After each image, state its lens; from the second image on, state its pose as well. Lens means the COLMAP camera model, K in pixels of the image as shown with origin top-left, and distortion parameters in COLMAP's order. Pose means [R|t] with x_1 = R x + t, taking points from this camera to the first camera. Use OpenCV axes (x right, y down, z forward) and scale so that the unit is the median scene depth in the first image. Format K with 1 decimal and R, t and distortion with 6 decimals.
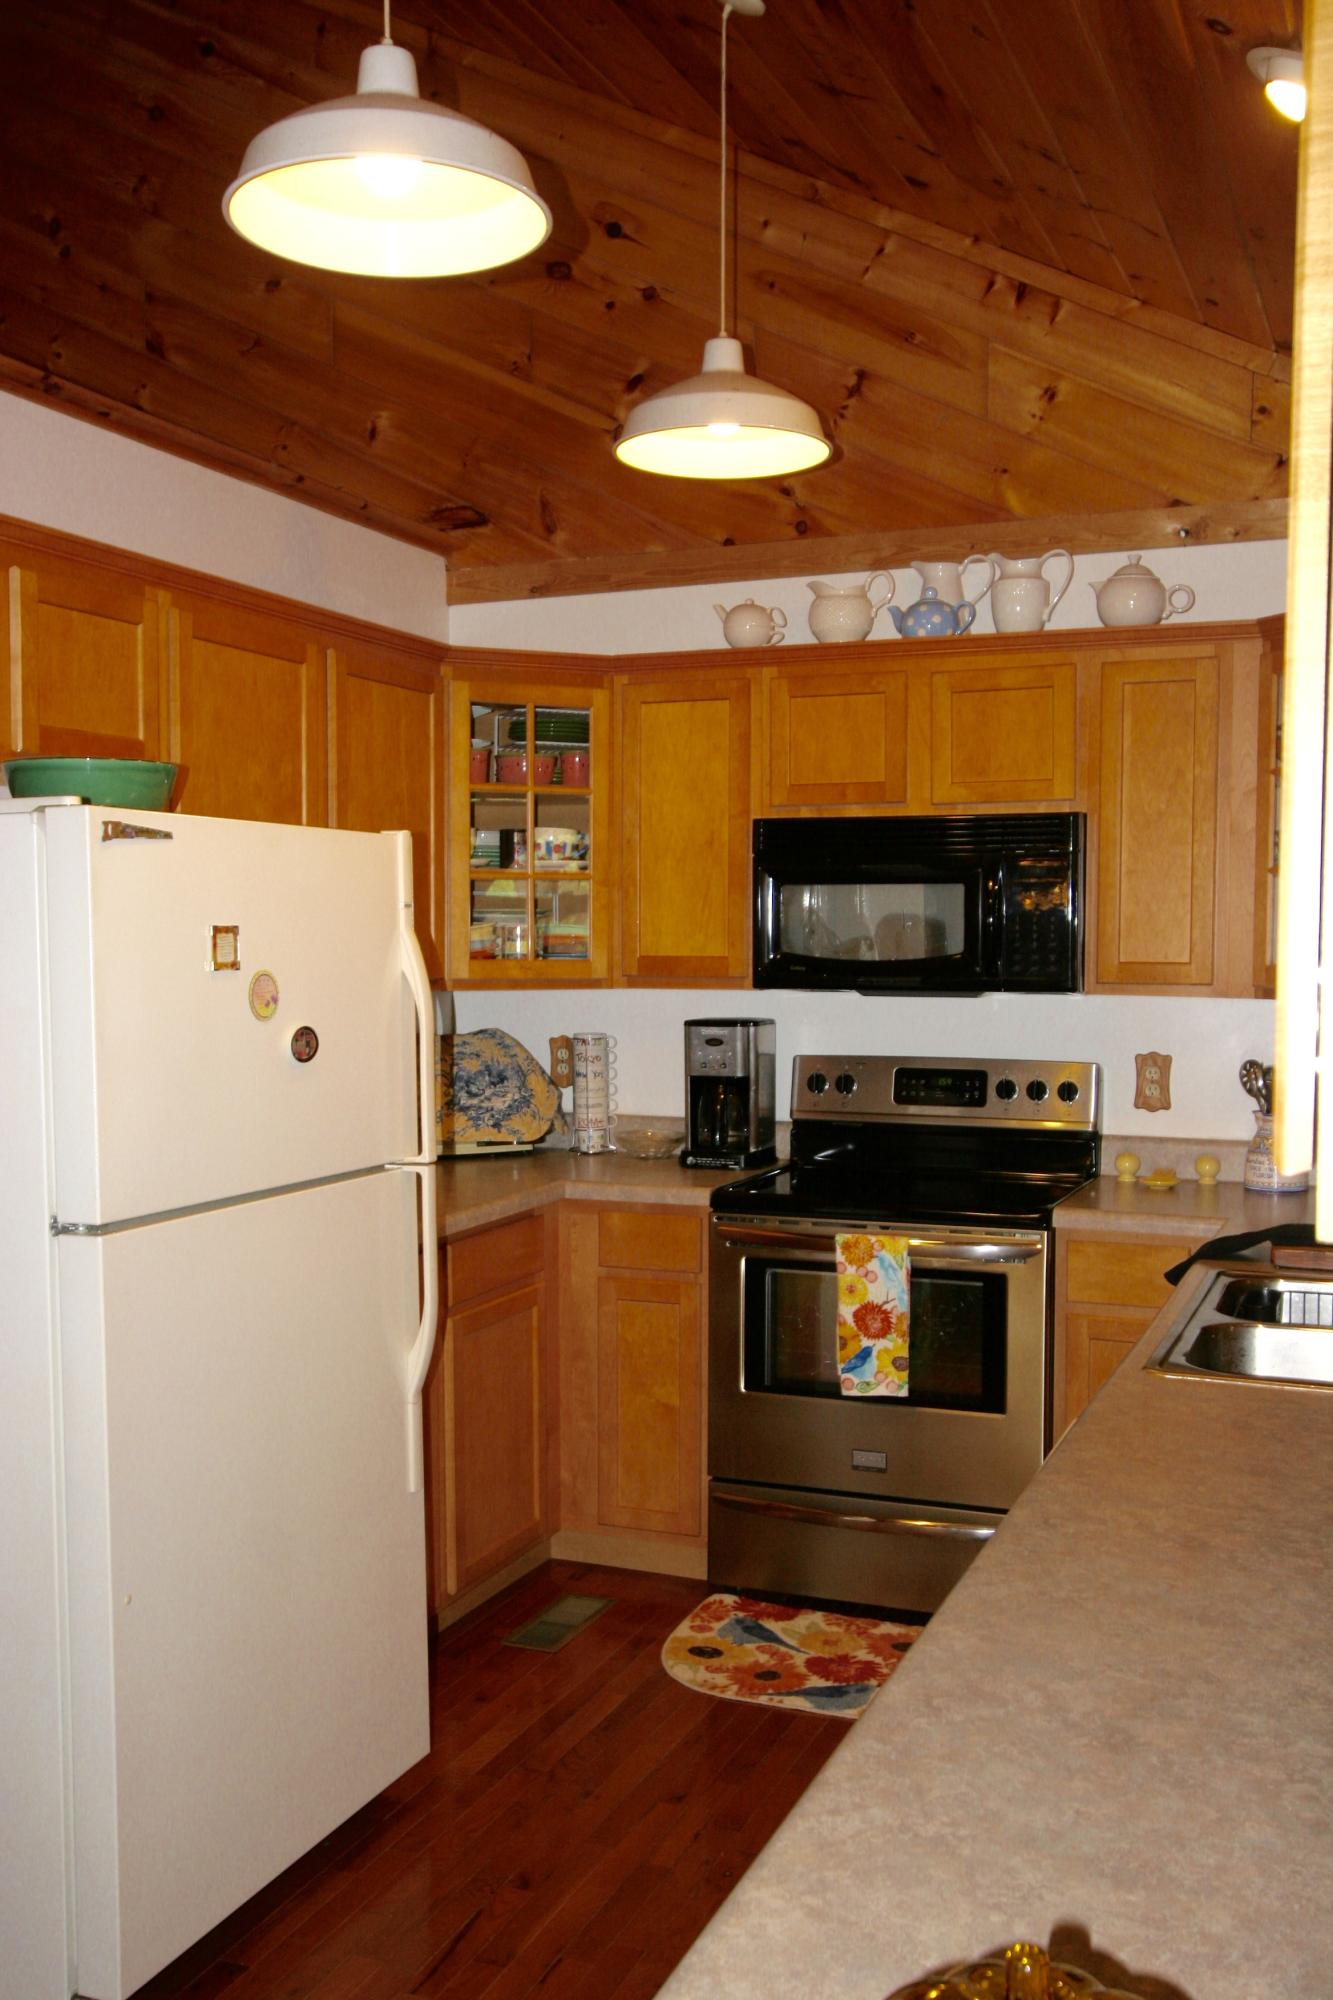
lens RADIAL K [[1902.9, 0, 659.9], [0, 1902.9, 1033.0], [0, 0, 1]] dist [-0.007823, 0.067020]
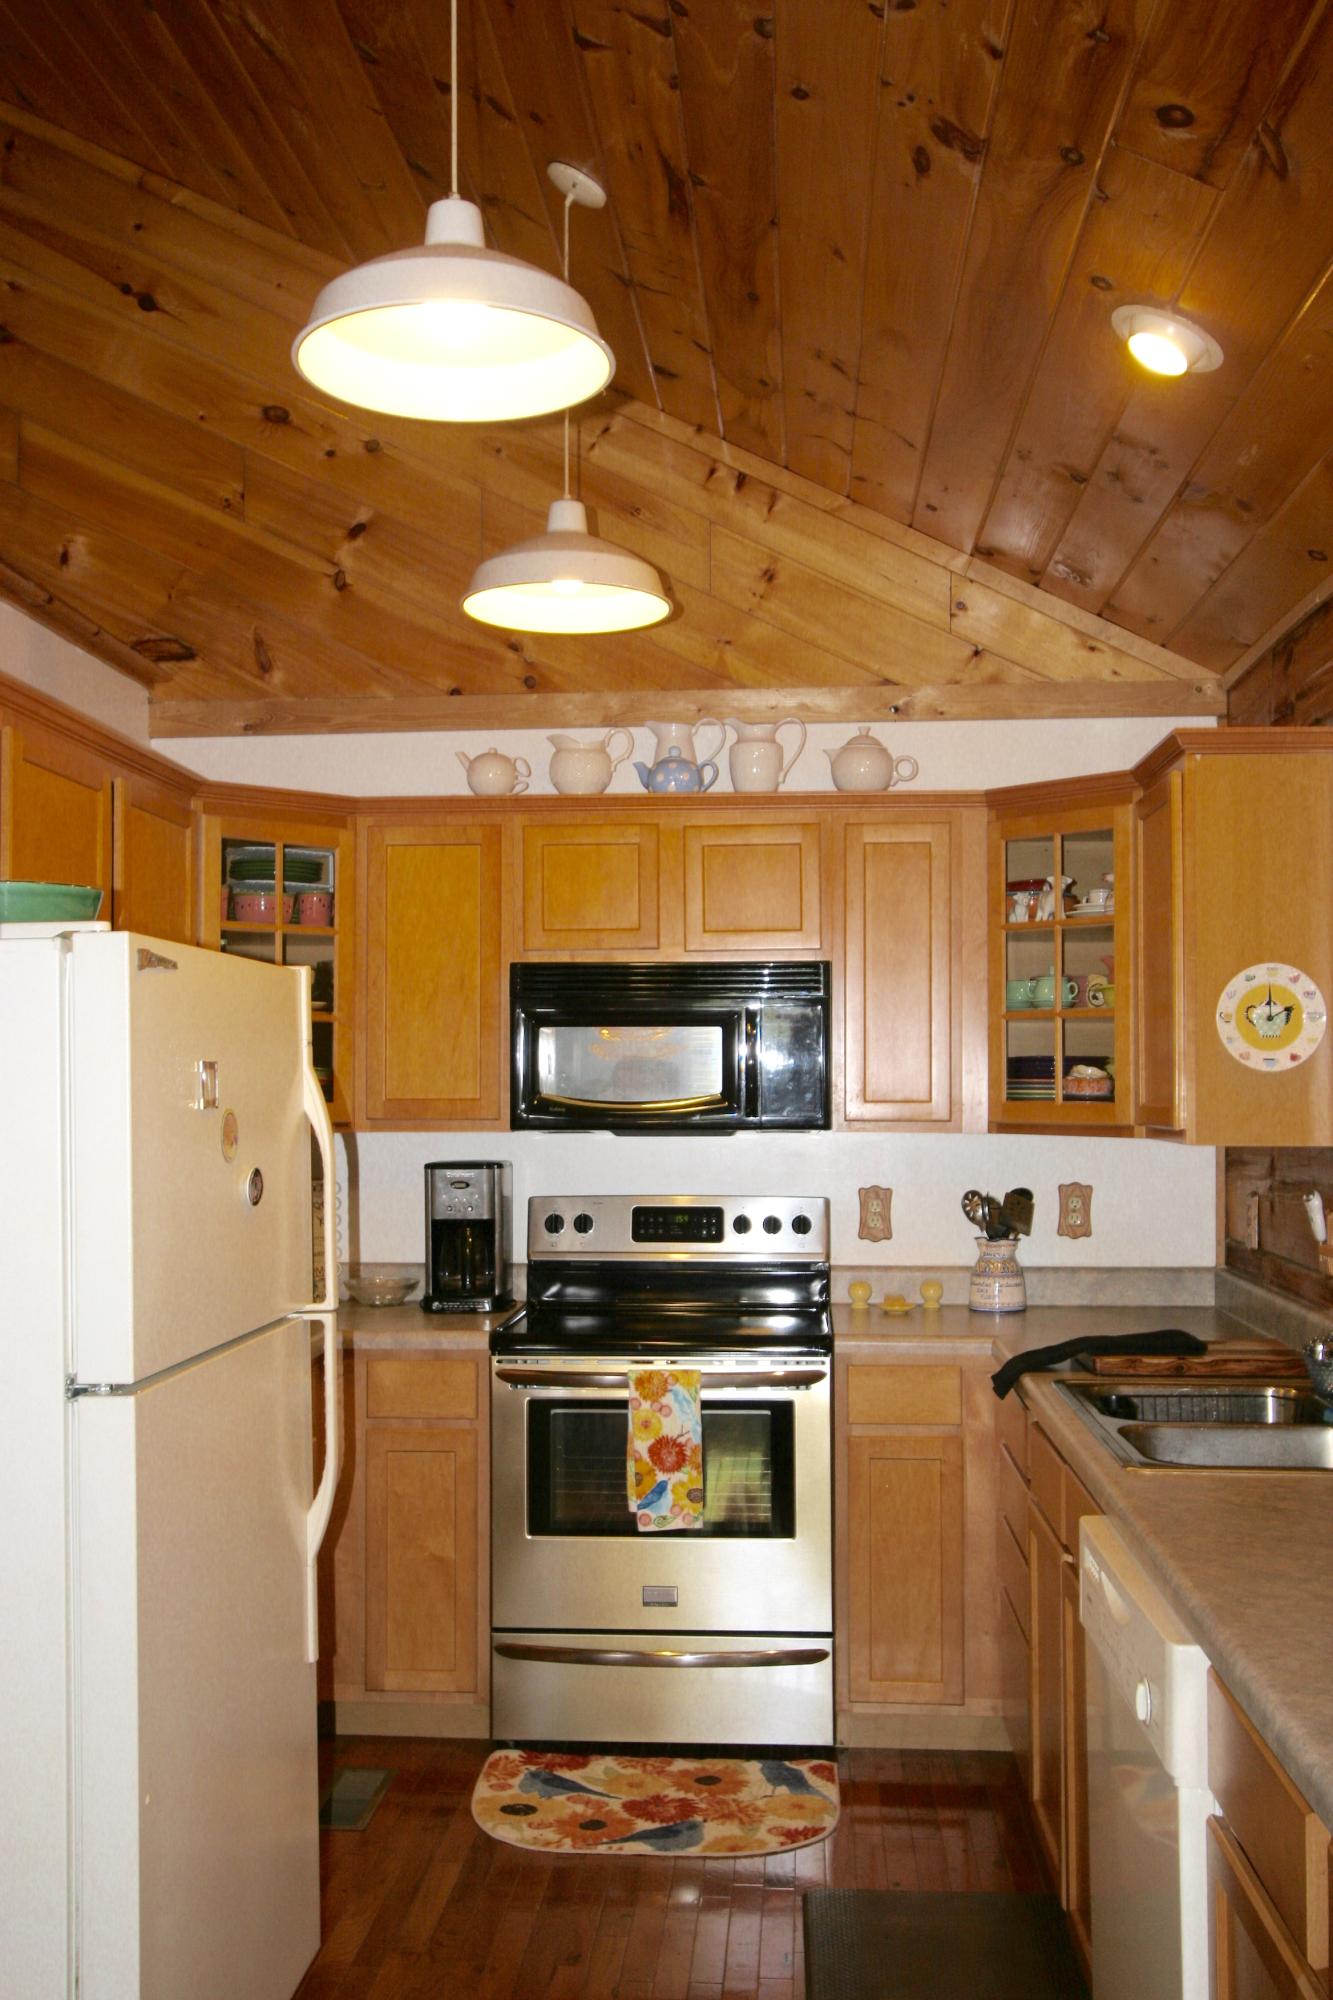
lens RADIAL K [[1902.9, 0, 659.9], [0, 1902.9, 1033.0], [0, 0, 1]] dist [-0.007823, 0.067020]
pose [[0.950985, 0.004942, 0.309198, -0.187868], [0.019719, 0.996868, -0.076583, 0.004046], [-0.308609, 0.078926, 0.947909, 0.018345]]
